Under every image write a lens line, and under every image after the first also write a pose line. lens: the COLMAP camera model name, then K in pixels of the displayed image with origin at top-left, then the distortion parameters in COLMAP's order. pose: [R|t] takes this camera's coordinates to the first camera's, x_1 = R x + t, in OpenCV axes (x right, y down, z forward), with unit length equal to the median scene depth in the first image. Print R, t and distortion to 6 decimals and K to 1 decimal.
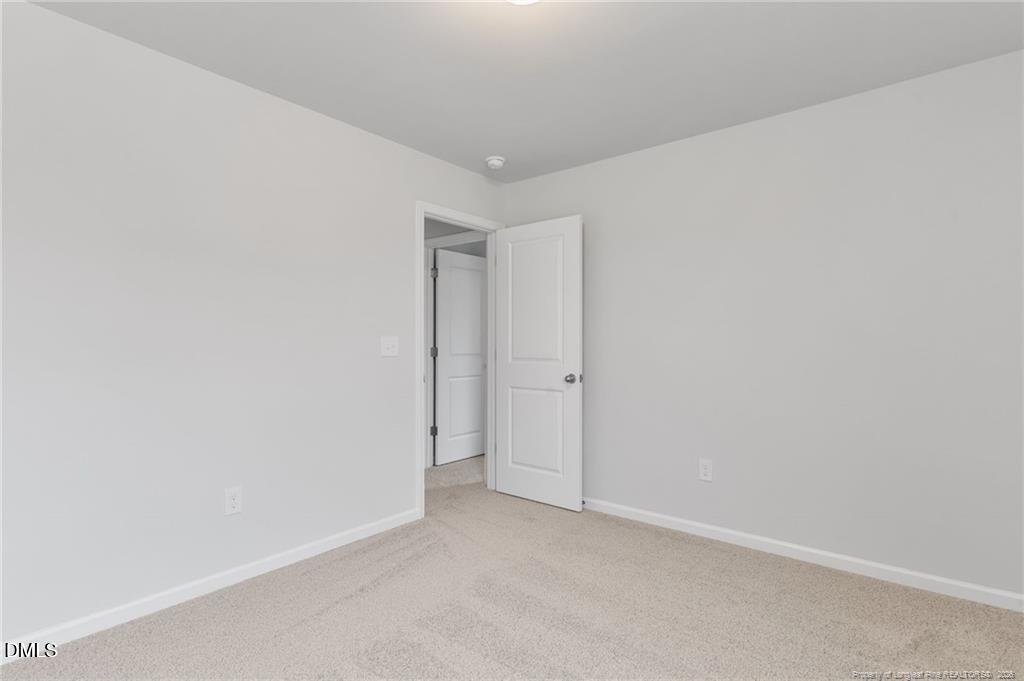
lens RADIAL K [[489.0, 0, 512.0], [0, 489.0, 340.5], [0, 0, 1]] dist [0.002686, 0.000475]
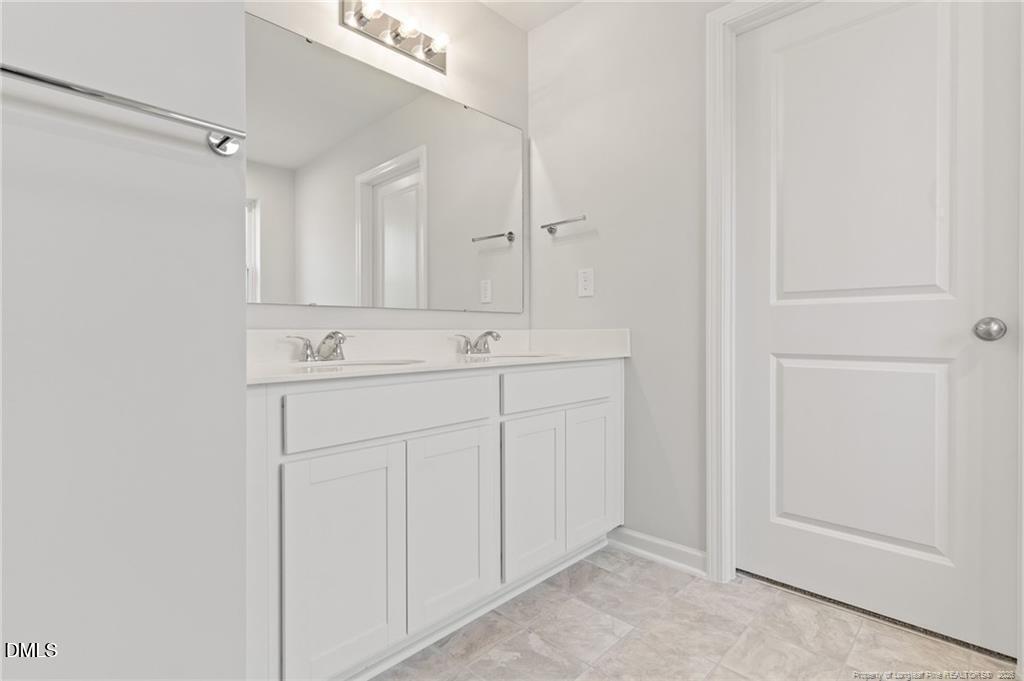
lens RADIAL K [[489.0, 0, 512.0], [0, 489.0, 340.5], [0, 0, 1]] dist [0.002686, 0.000475]
pose [[0.996210, -0.001356, -0.086974, -0.217144], [0.002930, 0.999834, 0.017976, 0.072065], [0.086935, -0.018162, 0.996048, 0.507856]]
